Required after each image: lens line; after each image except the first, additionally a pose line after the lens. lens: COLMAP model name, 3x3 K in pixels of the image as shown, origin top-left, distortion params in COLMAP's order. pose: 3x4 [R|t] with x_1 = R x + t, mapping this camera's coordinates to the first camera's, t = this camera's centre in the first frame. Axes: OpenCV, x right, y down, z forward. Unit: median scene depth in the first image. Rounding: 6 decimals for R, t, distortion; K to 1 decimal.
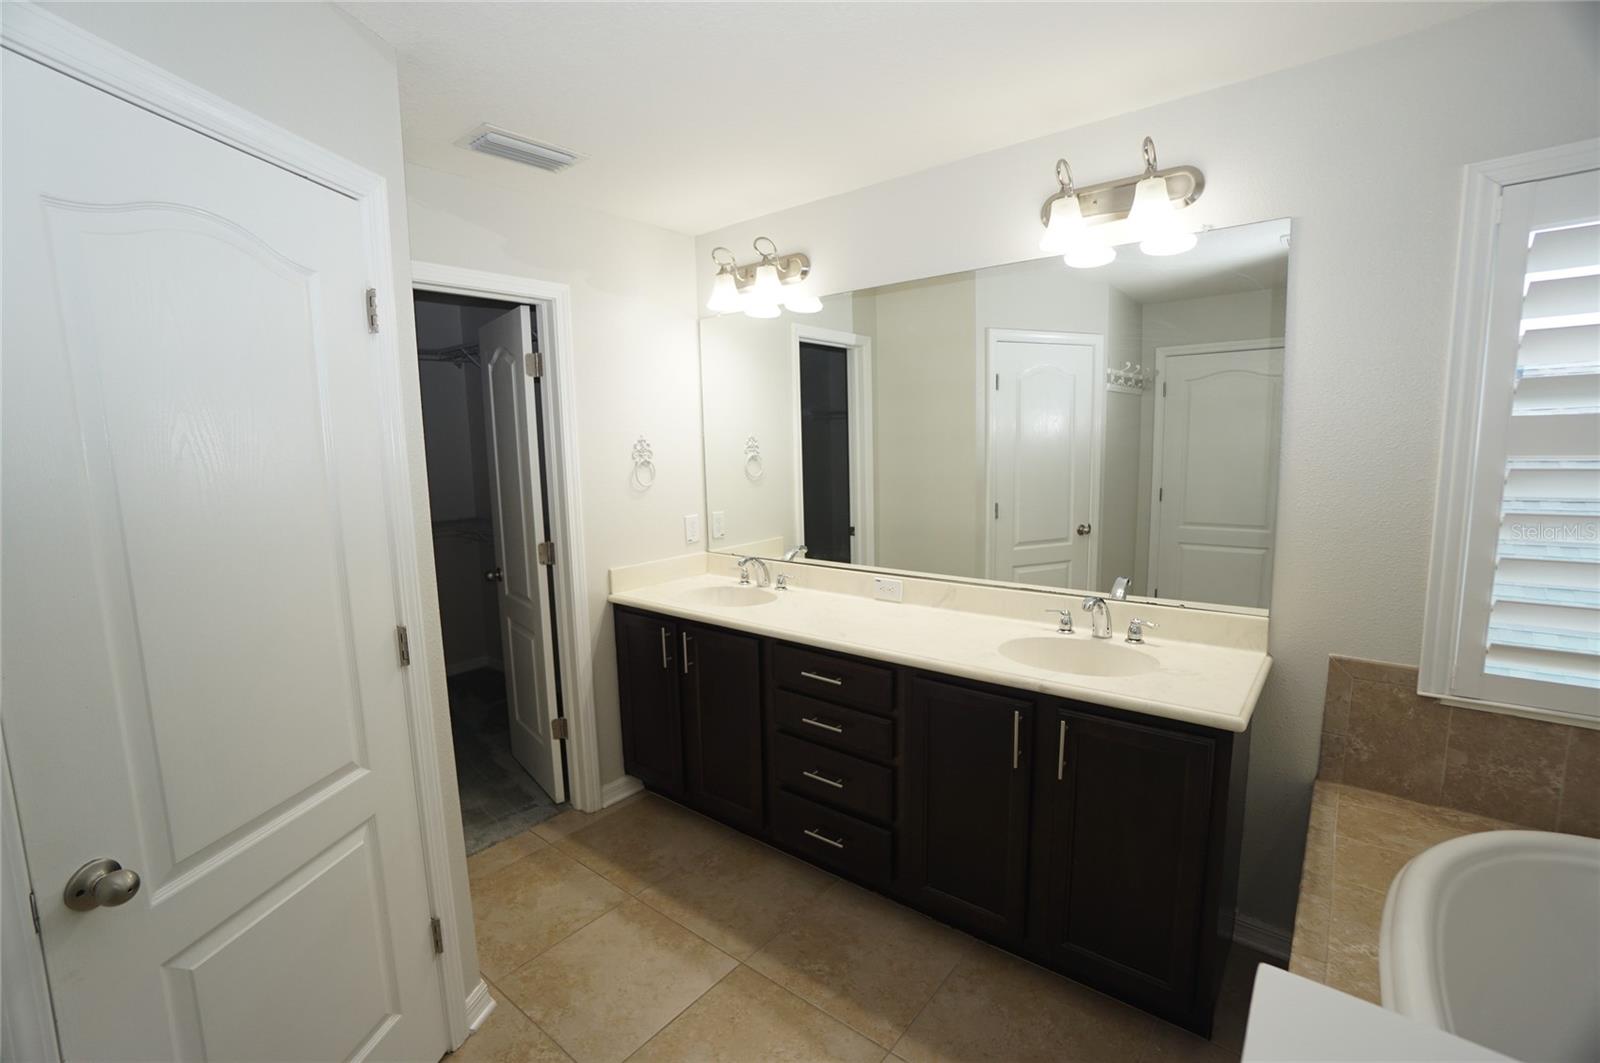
lens RADIAL K [[704.3, 0, 795.4], [0, 704.3, 528.7], [0, 0, 1]] dist [-0.064390, 0.022819]
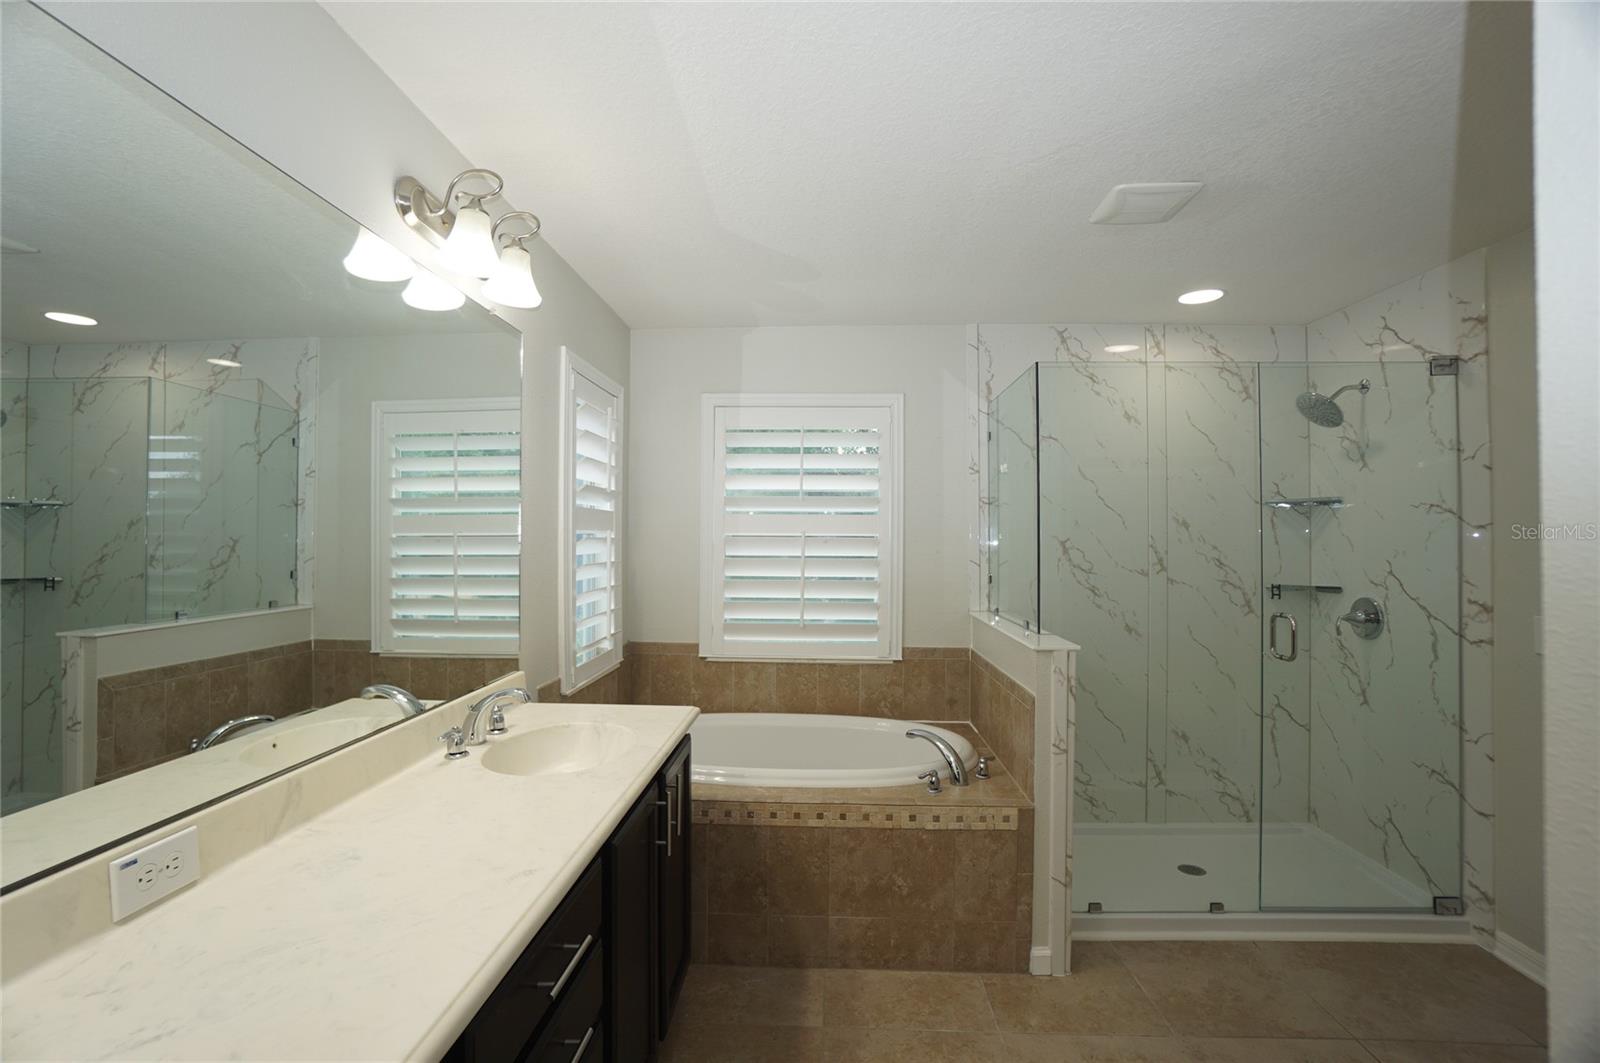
lens RADIAL K [[704.3, 0, 795.4], [0, 704.3, 528.7], [0, 0, 1]] dist [-0.064390, 0.022819]
pose [[-0.599932, 0.034674, 0.799300, -0.538963], [0.112867, 0.992737, 0.041650, -0.104551], [-0.792050, 0.115202, -0.599488, 1.379989]]
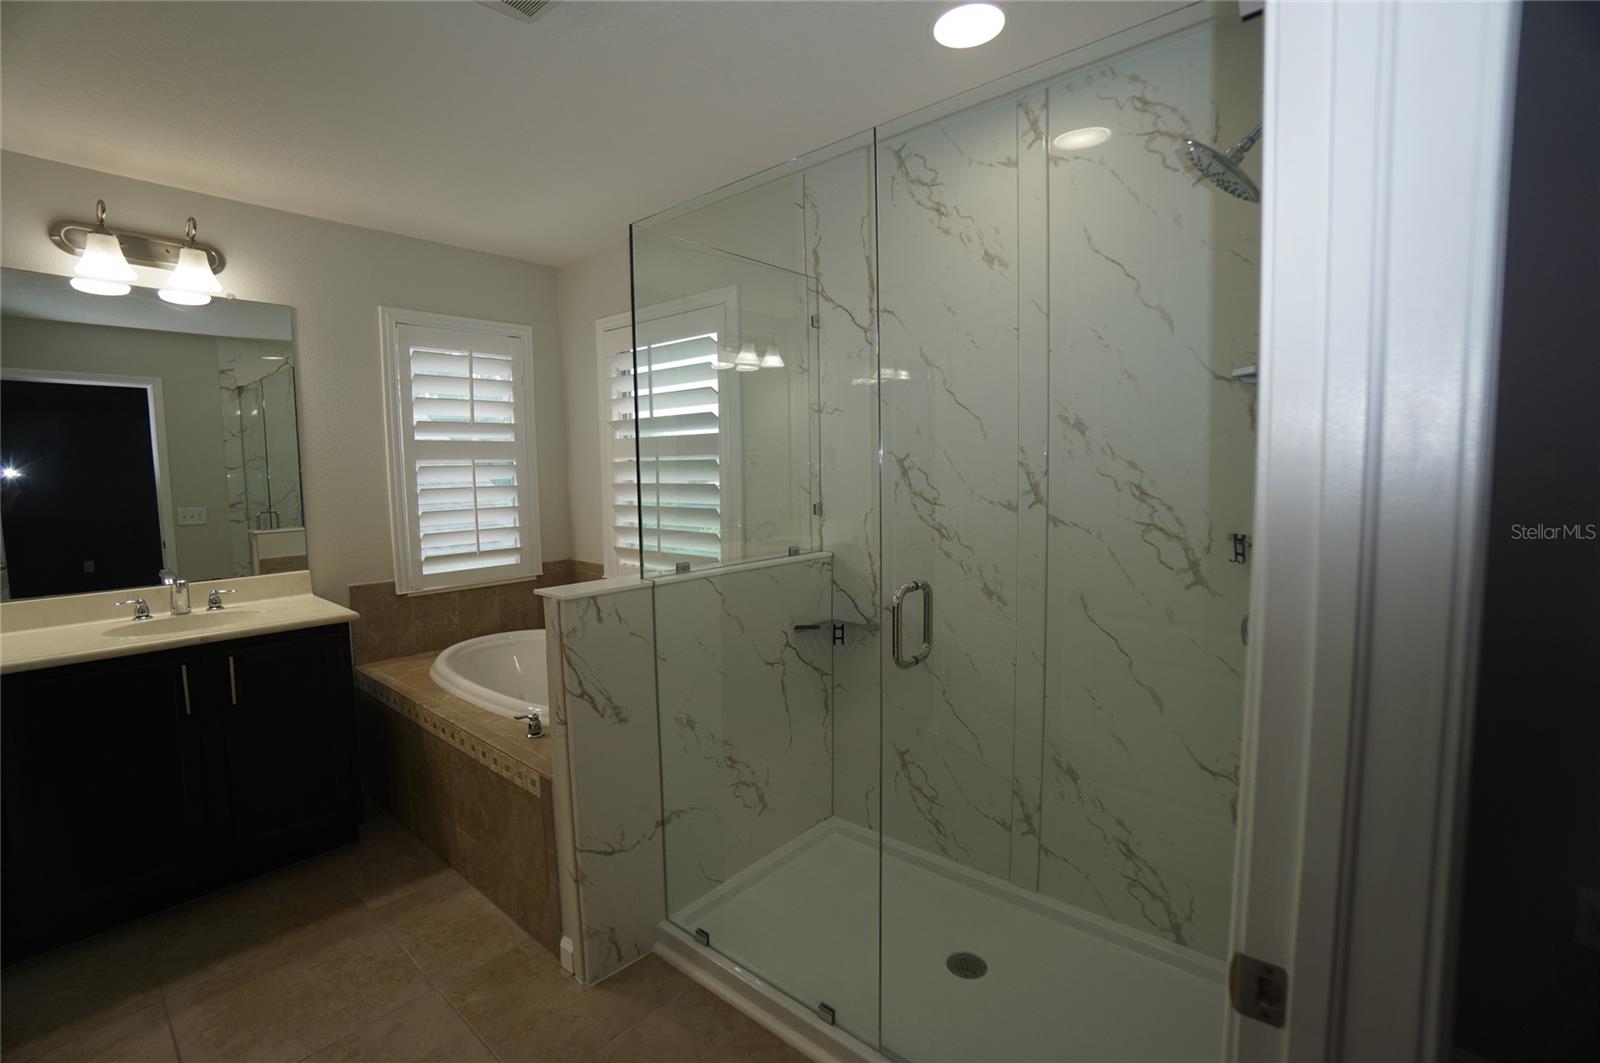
lens RADIAL K [[704.3, 0, 795.4], [0, 704.3, 528.7], [0, 0, 1]] dist [-0.064390, 0.022819]
pose [[0.027146, -0.062652, 0.997666, -0.800225], [0.140579, 0.988355, 0.058242, 0.109473], [-0.989697, 0.138670, 0.035637, -0.112140]]
